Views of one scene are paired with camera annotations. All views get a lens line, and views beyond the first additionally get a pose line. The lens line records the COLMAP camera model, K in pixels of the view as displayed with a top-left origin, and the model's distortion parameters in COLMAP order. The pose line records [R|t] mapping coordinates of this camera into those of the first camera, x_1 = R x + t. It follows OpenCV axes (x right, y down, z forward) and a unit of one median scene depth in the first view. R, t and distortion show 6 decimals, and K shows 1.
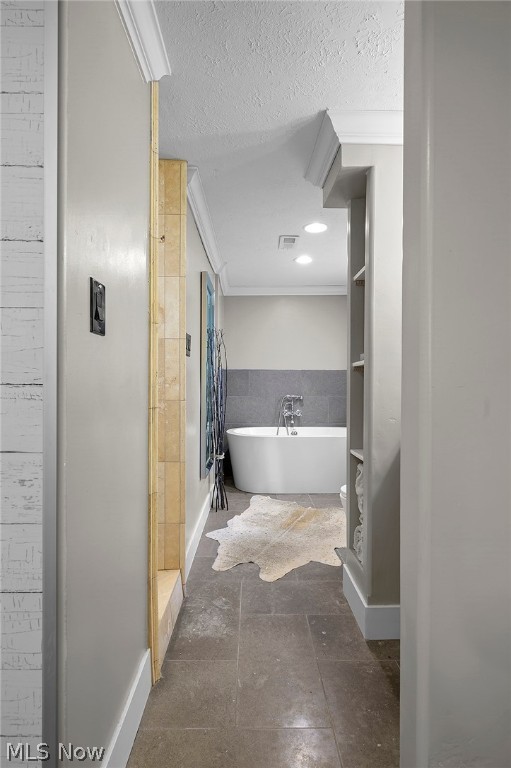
lens RADIAL K [[396.1, 0, 254.4], [0, 396.1, 384.3], [0, 0, 1]] dist [-0.005758, -0.000641]
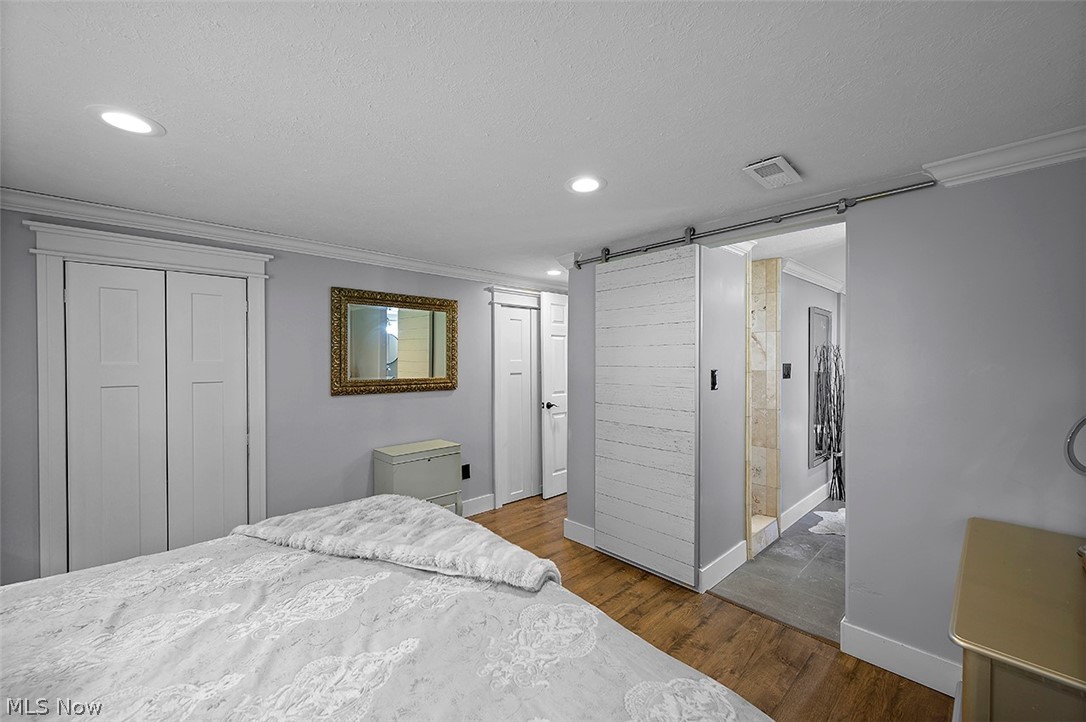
lens RADIAL K [[421.8, 0, 542.5], [0, 421.8, 360.0], [0, 0, 1]] dist [-0.001423, -0.000197]
pose [[0.669994, -0.003061, -0.742360, 0.251236], [-0.001305, 0.999985, -0.005301, -0.085608], [0.742365, 0.004520, 0.669980, -0.471672]]
